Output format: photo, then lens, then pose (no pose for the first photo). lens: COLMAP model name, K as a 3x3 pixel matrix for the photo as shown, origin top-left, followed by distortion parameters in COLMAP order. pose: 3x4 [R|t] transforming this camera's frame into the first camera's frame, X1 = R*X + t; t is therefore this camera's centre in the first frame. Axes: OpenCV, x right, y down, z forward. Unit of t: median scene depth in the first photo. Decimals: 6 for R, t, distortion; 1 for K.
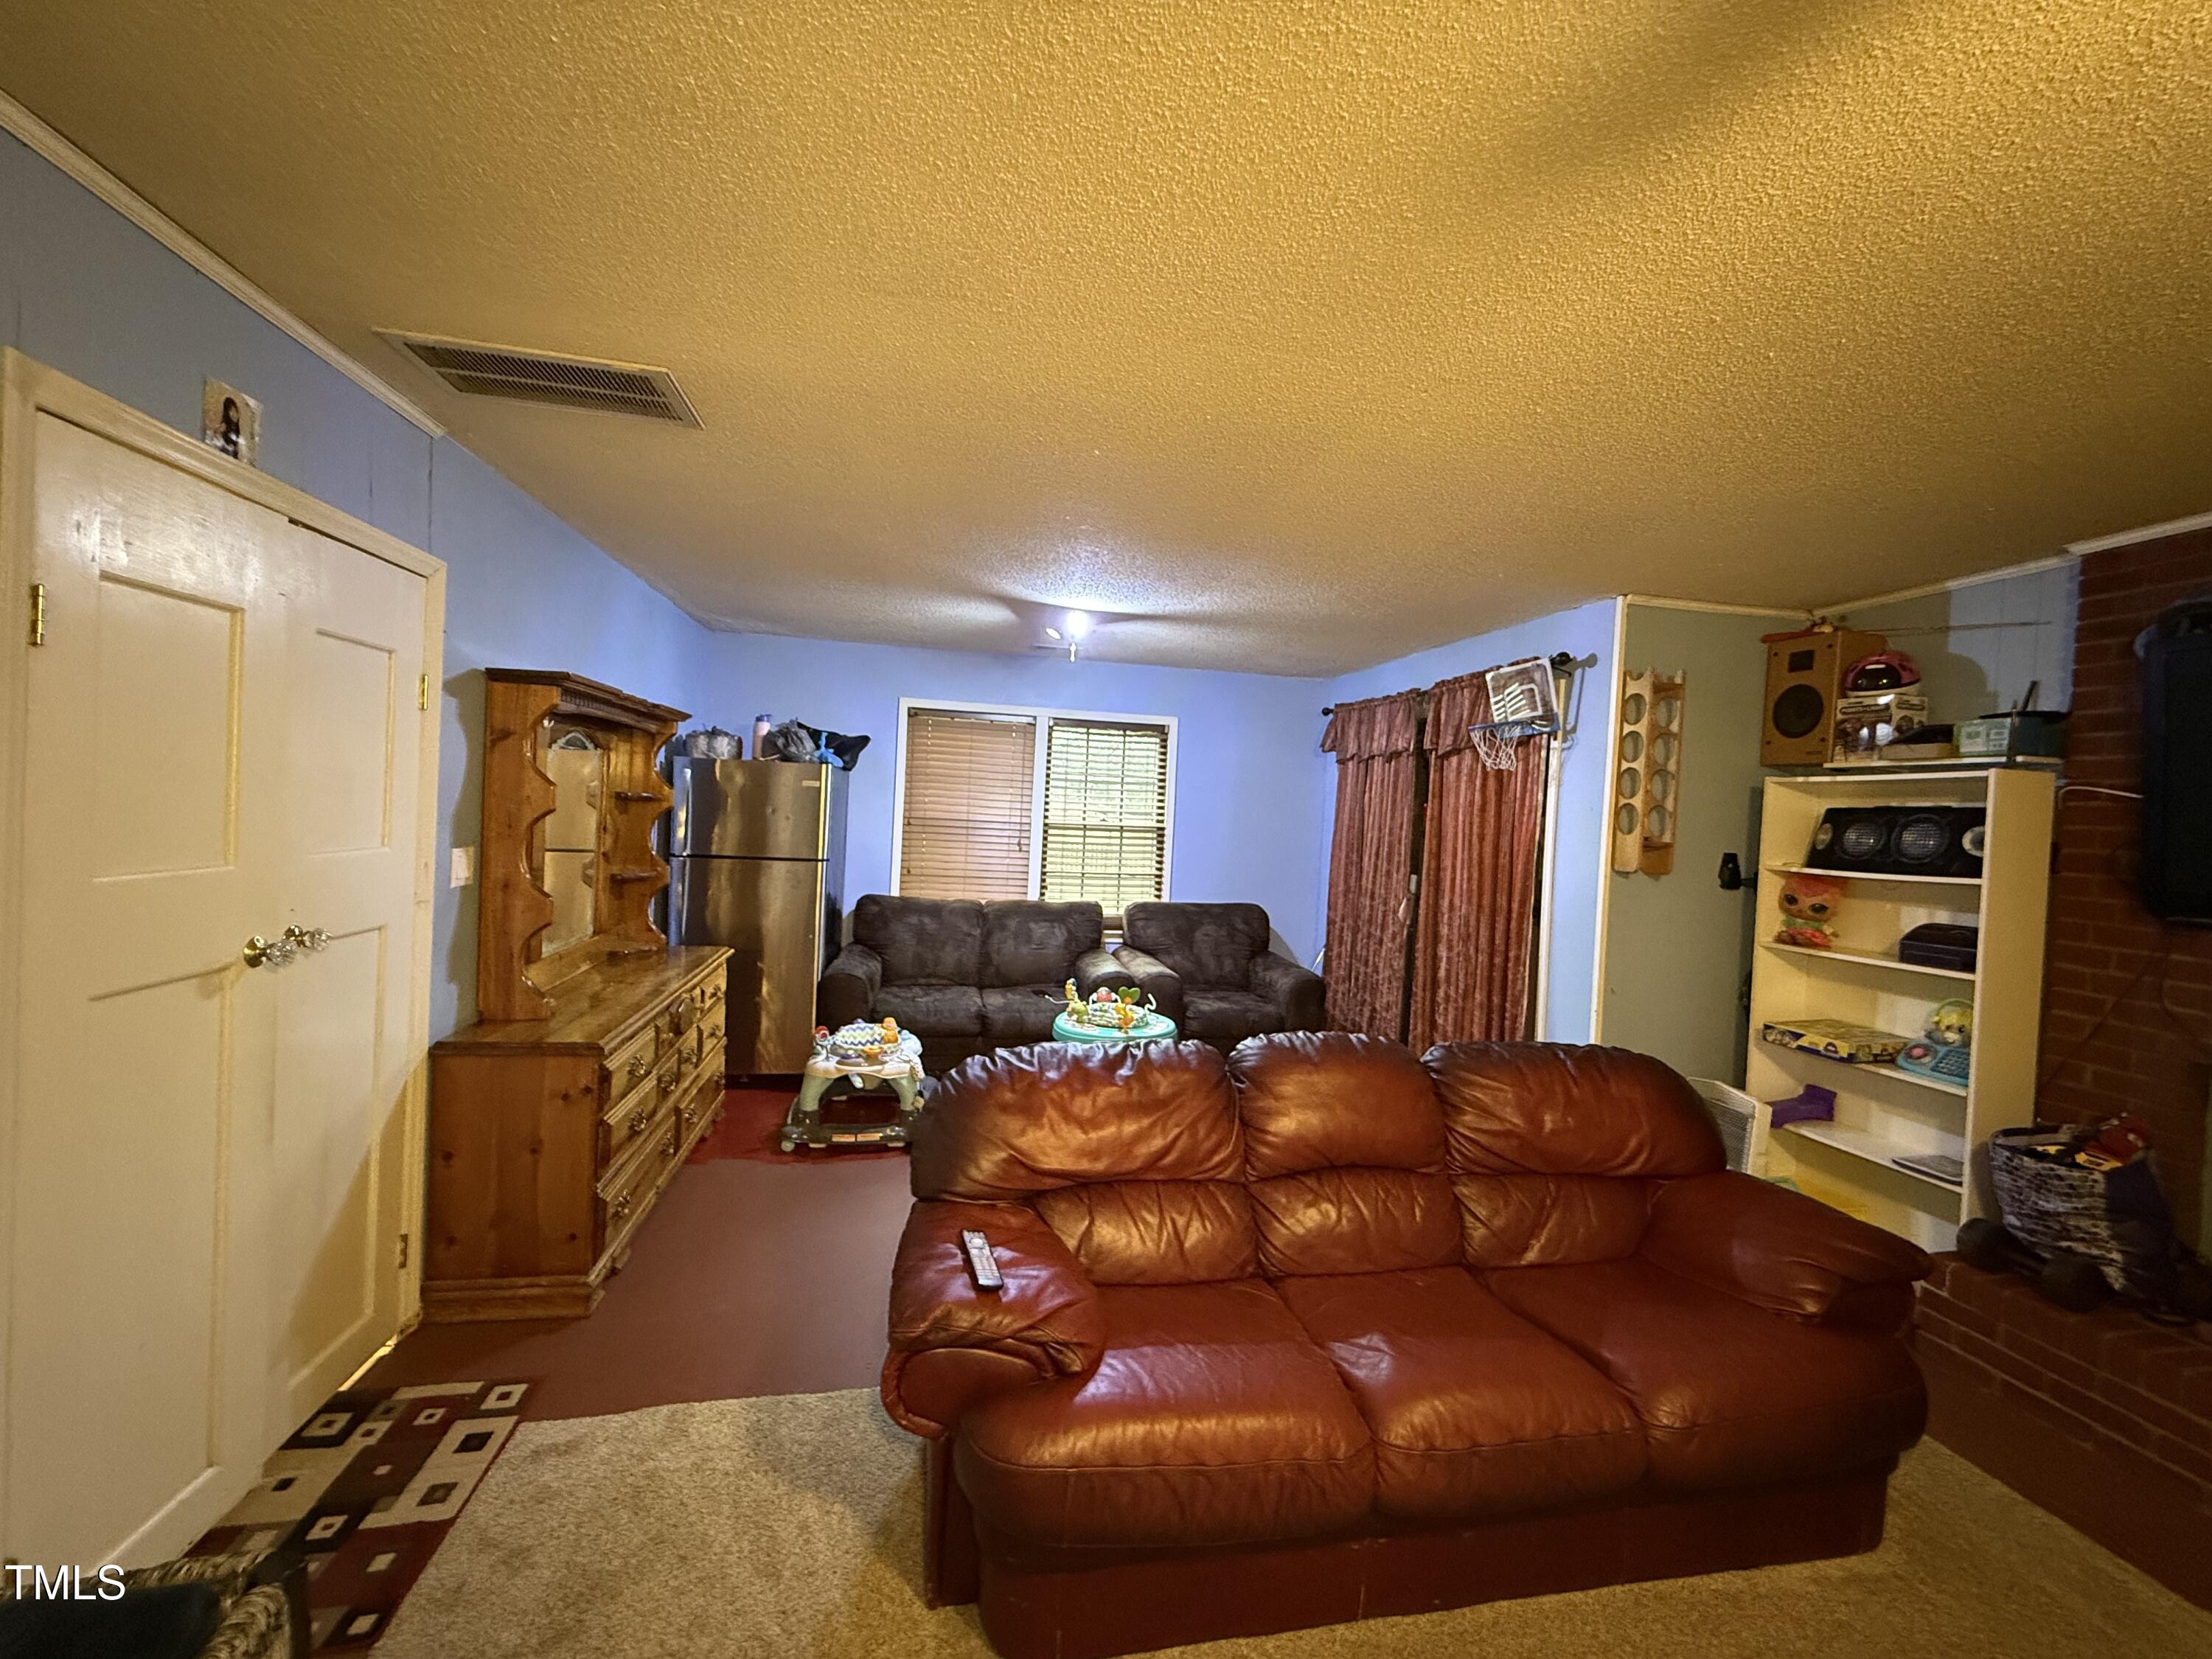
lens RADIAL K [[881.7, 0, 1100.2], [0, 881.7, 831.4], [0, 0, 1]] dist [0.000285, 0.000237]
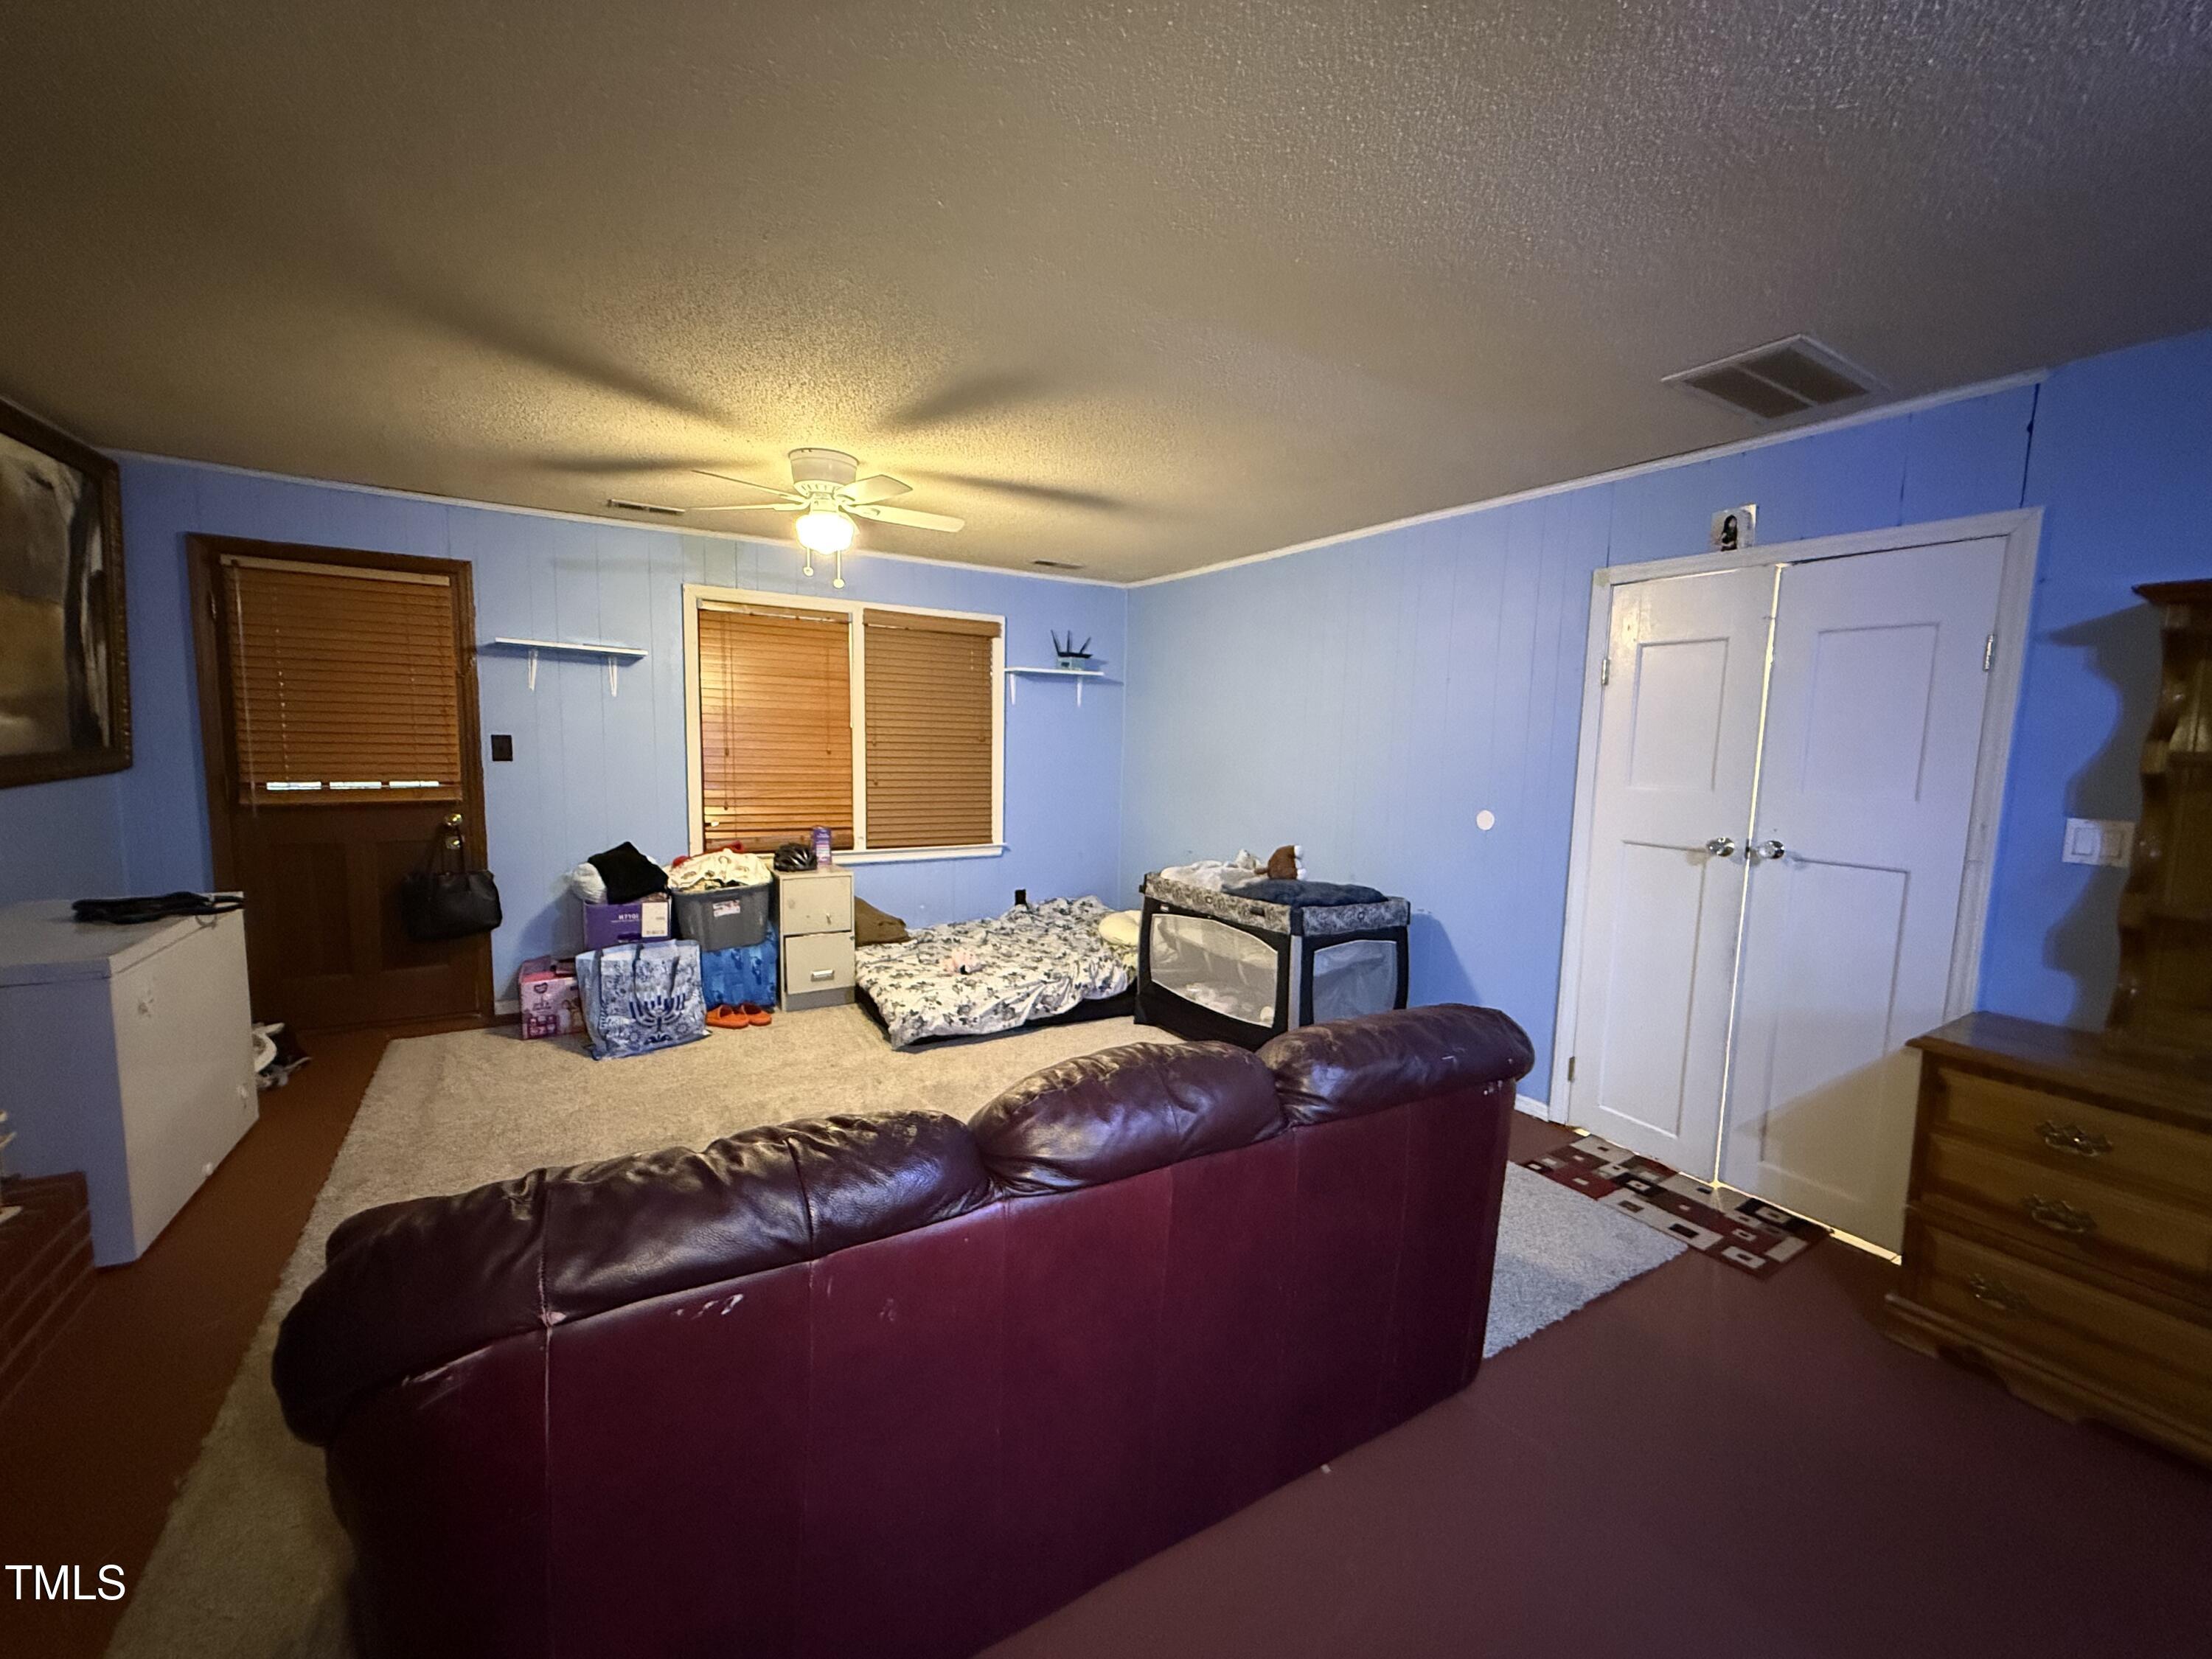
lens RADIAL K [[881.7, 0, 1099.8], [0, 881.7, 825.7], [0, 0, 1]] dist [0.000285, 0.000237]
pose [[-0.934844, -0.037970, -0.353022, 0.639478], [-0.082232, 0.990386, 0.111237, 0.012049], [0.345405, 0.133019, -0.928979, 1.950881]]
